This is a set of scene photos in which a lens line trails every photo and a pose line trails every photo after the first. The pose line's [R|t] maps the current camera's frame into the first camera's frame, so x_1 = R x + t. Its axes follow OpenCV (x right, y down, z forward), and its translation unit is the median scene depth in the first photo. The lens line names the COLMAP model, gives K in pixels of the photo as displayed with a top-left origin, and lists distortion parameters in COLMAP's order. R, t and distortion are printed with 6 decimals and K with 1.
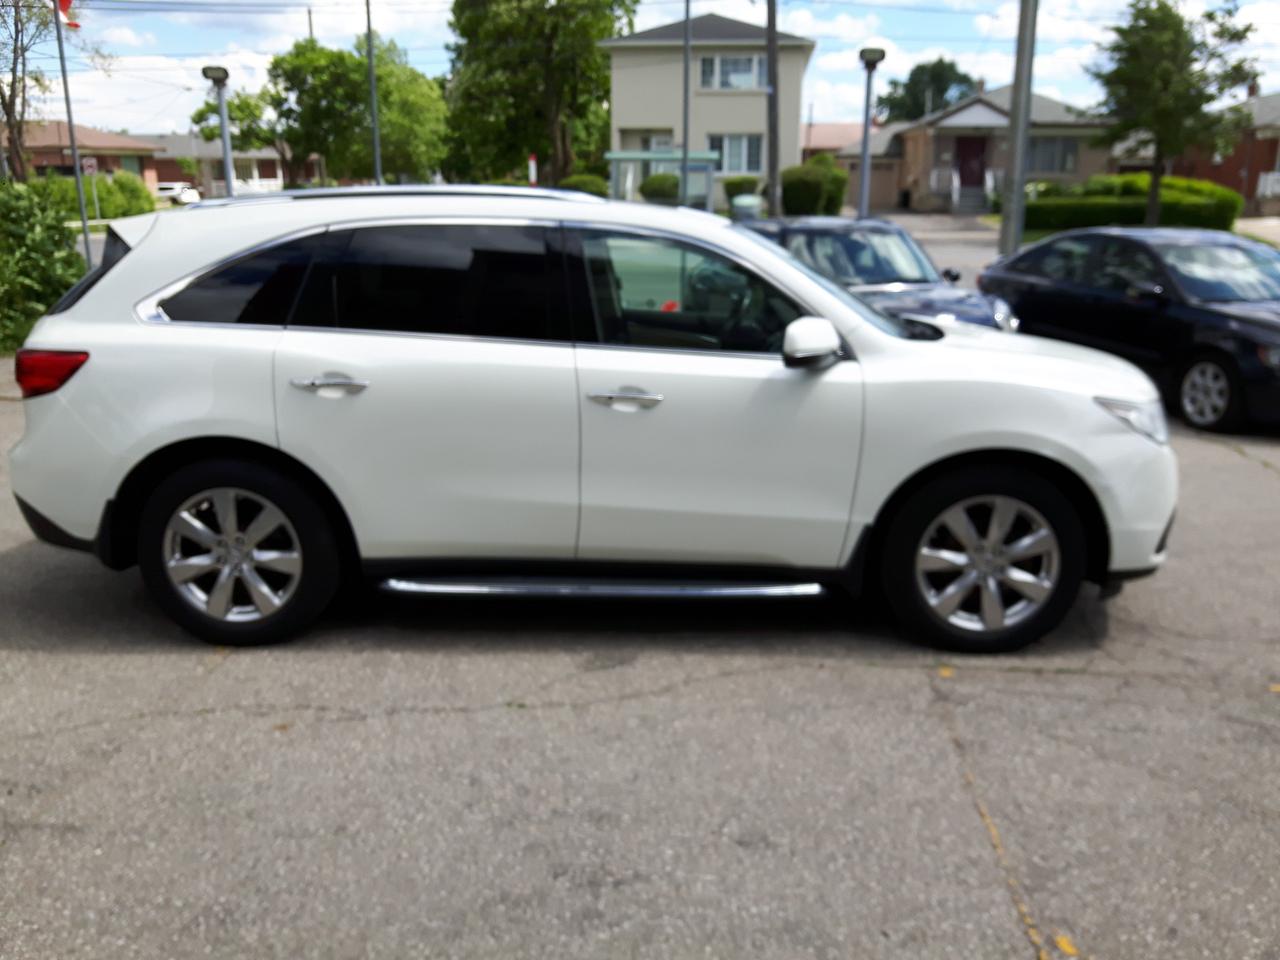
lens RADIAL K [[1093.5, 0, 649.7], [0, 1093.5, 483.5], [0, 0, 1]] dist [0.006852, -0.018844]
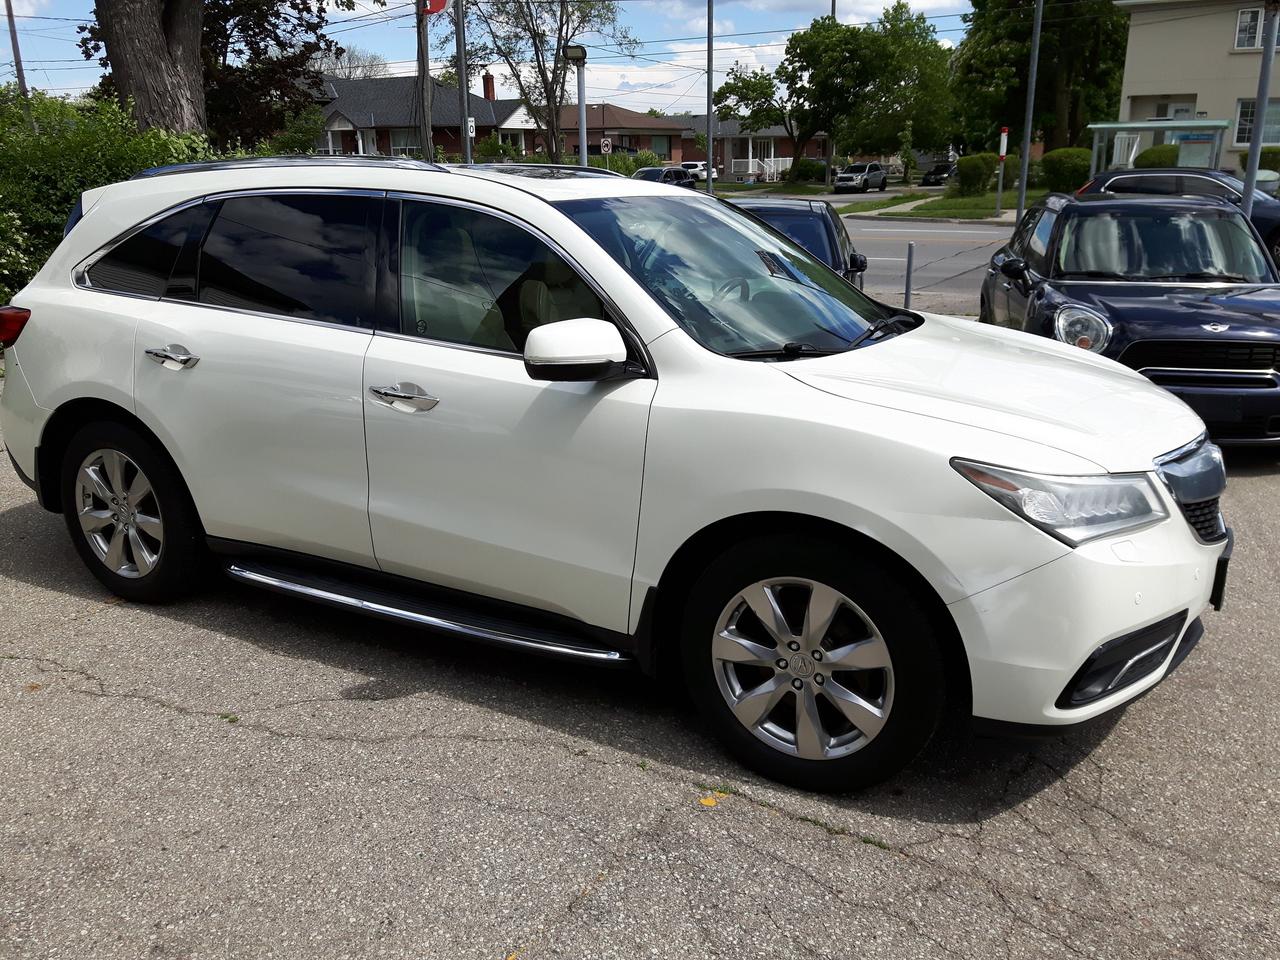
lens RADIAL K [[1093.5, 0, 649.1], [0, 1093.5, 476.4], [0, 0, 1]] dist [0.006852, -0.018844]
pose [[0.884794, 0.123331, -0.449364, 0.531605], [-0.117305, 0.992235, 0.041352, -0.071817], [0.450975, 0.016125, 0.892391, 0.303985]]
